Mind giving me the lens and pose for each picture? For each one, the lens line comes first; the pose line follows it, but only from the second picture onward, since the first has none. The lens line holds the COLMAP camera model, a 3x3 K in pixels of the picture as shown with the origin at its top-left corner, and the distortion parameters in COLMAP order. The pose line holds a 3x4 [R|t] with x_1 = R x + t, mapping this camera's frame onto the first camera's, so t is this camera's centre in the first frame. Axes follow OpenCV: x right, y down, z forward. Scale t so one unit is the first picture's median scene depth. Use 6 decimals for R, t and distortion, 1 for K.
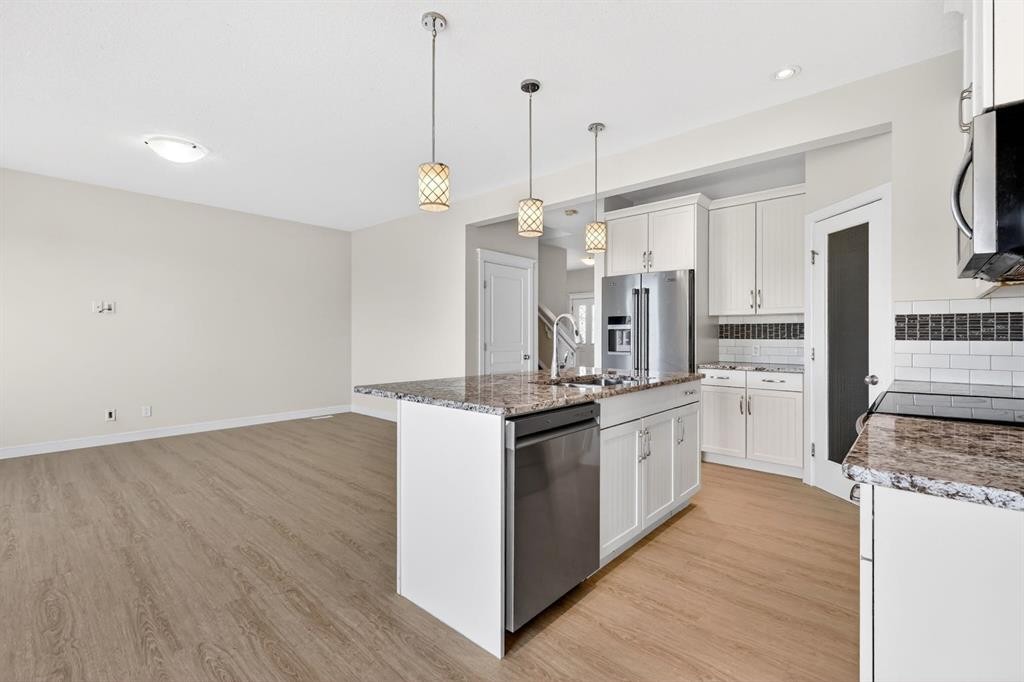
lens RADIAL K [[448.7, 0, 515.4], [0, 448.7, 335.8], [0, 0, 1]] dist [0.003914, 0.000192]
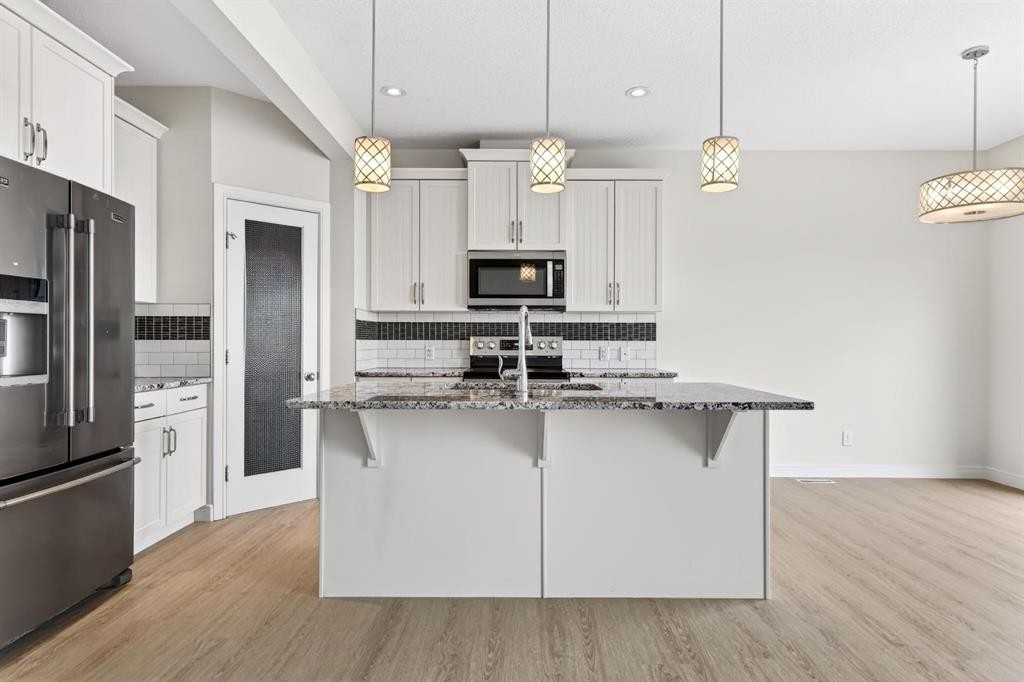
lens RADIAL K [[589.4, 0, 513.2], [0, 589.4, 341.5], [0, 0, 1]] dist [0.016889, -0.001154]
pose [[-0.667122, -0.004139, 0.744937, -0.515812], [-0.004332, 0.999989, 0.001676, 0.008000], [-0.744936, -0.002109, -0.667133, 1.383351]]
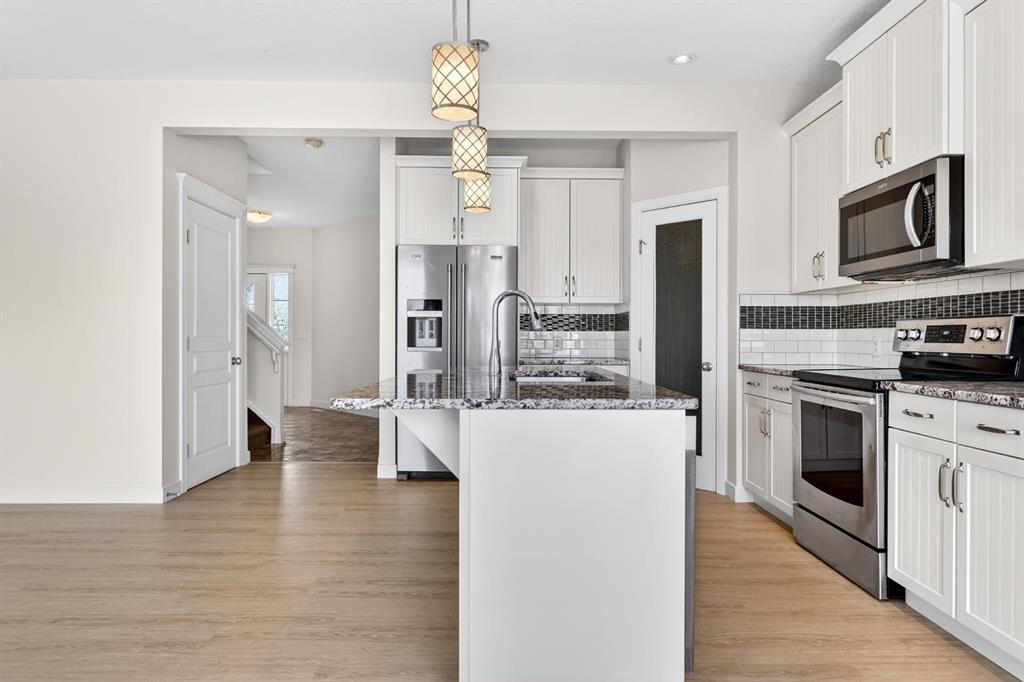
lens RADIAL K [[623.3, 0, 514.5], [0, 623.3, 339.5], [0, 0, 1]] dist [0.010462, 0.002874]
pose [[0.734209, -0.002476, 0.678919, -0.488178], [-0.001440, 0.999985, 0.005204, 0.022951], [-0.678922, -0.004798, 0.734195, 0.188462]]
